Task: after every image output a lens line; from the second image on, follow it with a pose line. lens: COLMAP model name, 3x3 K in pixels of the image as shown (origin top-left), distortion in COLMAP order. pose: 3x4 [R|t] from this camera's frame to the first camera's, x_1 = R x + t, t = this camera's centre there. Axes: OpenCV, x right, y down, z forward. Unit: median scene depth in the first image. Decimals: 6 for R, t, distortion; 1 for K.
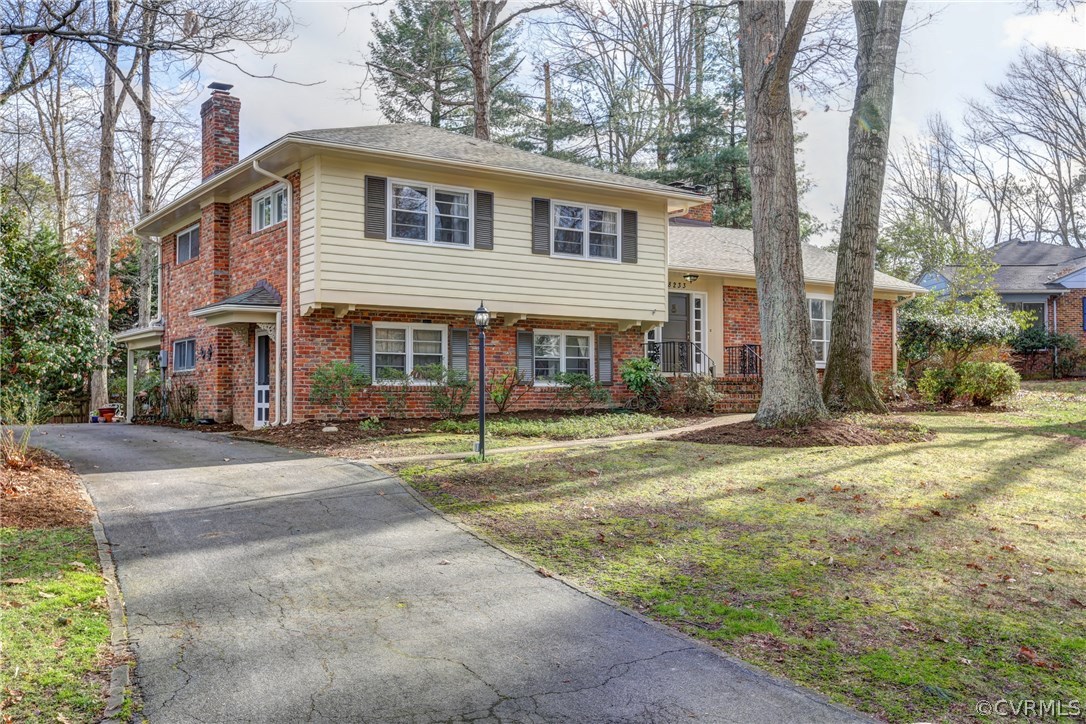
lens RADIAL K [[1004.8, 0, 543.0], [0, 1004.8, 362.0], [0, 0, 1]] dist [-0.043820, -0.001566]
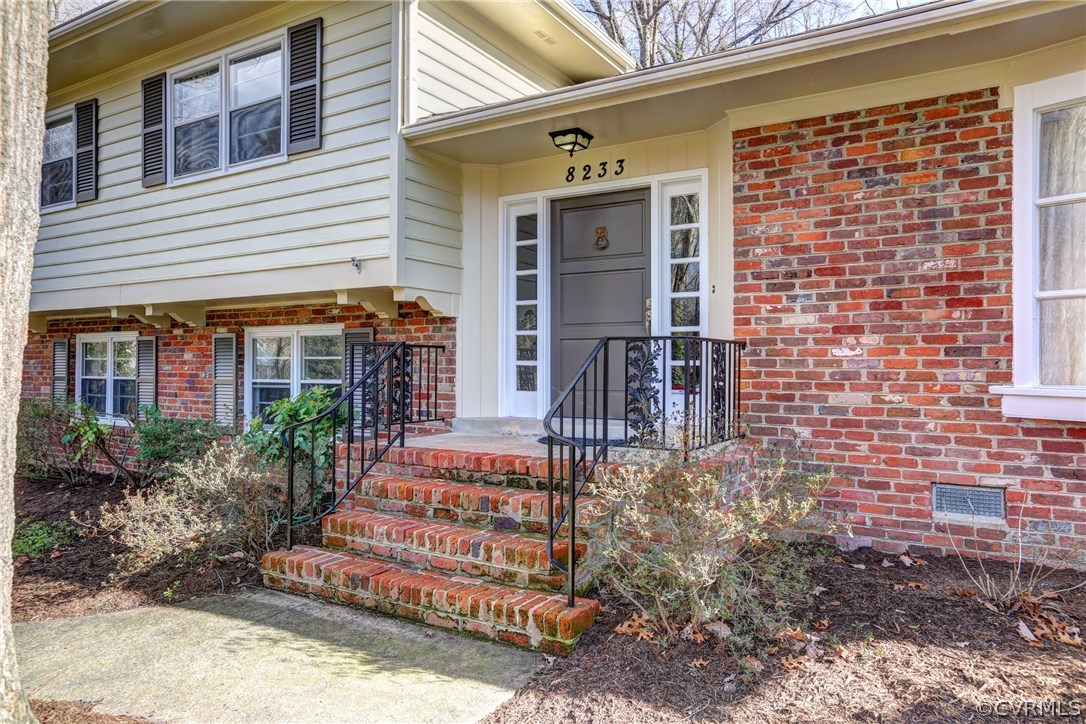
lens RADIAL K [[721.3, 0, 543.0], [0, 721.3, 362.0], [0, 0, 1]] dist [0.001020, 0.002375]
pose [[0.407623, 0.005633, -0.913133, 0.431510], [0.035152, 0.999143, 0.021855, -0.019335], [0.912473, -0.041007, 0.407076, 1.063088]]
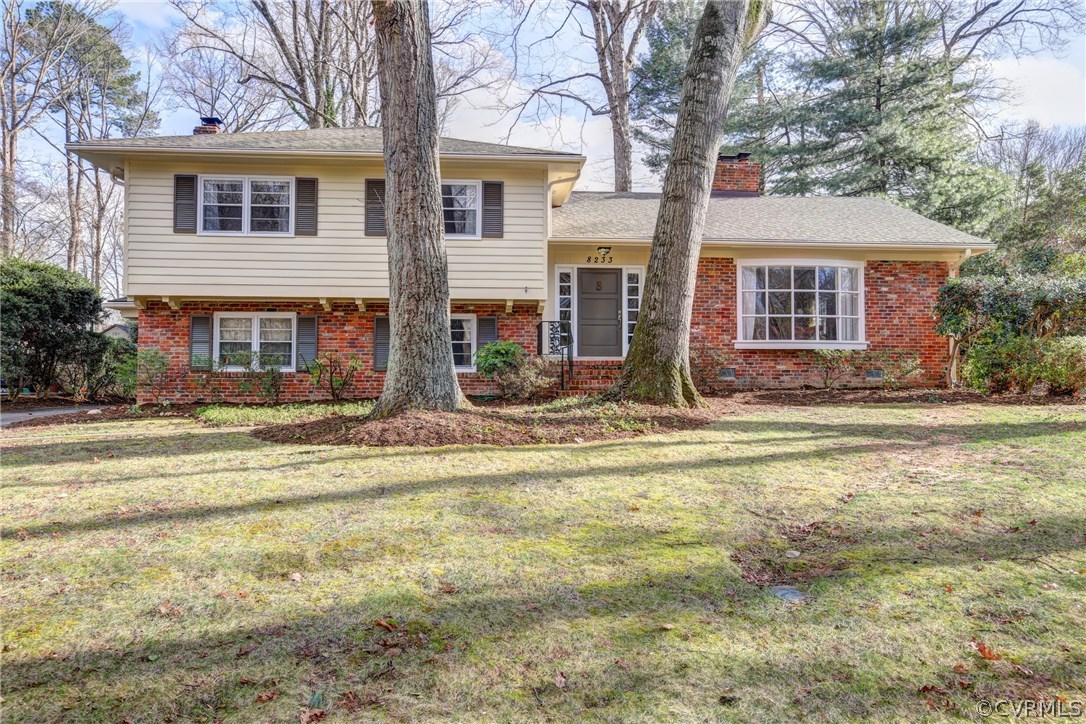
lens RADIAL K [[830.0, 0, 538.6], [0, 830.0, 366.8], [0, 0, 1]] dist [-0.000420, -0.002457]
pose [[0.869081, -0.006367, -0.494628, 0.549998], [0.014472, 0.999816, 0.012559, 0.011668], [0.494458, -0.018073, 0.869014, 0.390073]]
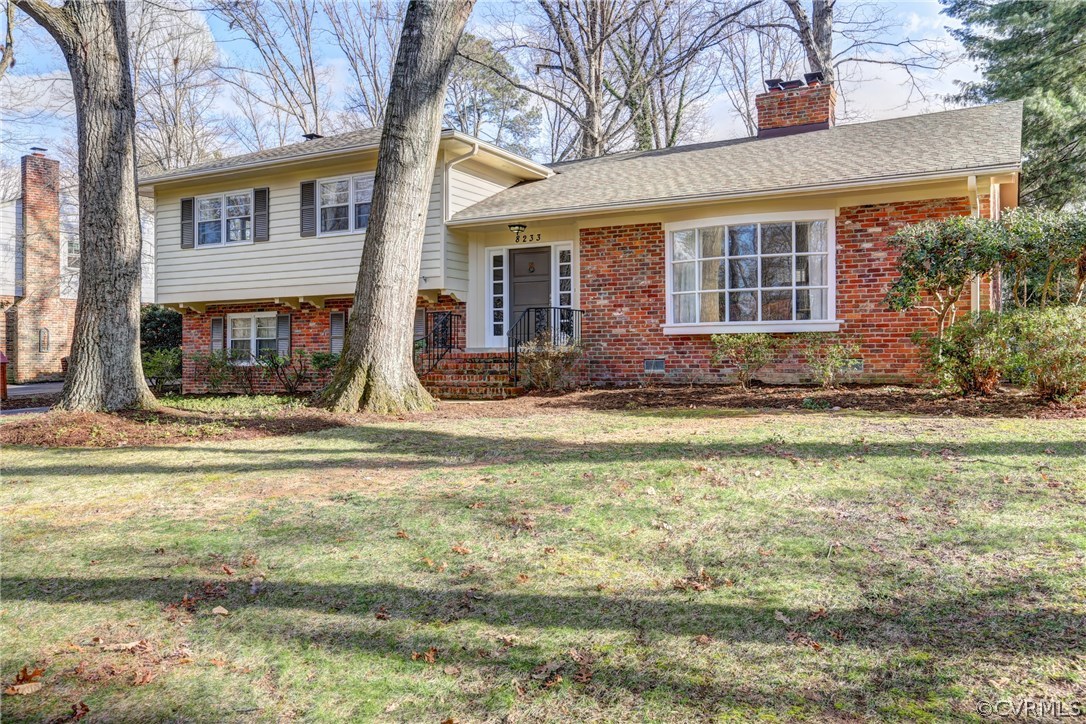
lens RADIAL K [[879.0, 0, 543.0], [0, 879.0, 362.0], [0, 0, 1]] dist [0.004584, -0.000298]
pose [[0.450367, 0.001054, -0.892843, 0.930898], [0.038320, 0.999055, 0.020509, 0.010567], [0.892021, -0.043450, 0.449901, 0.833910]]
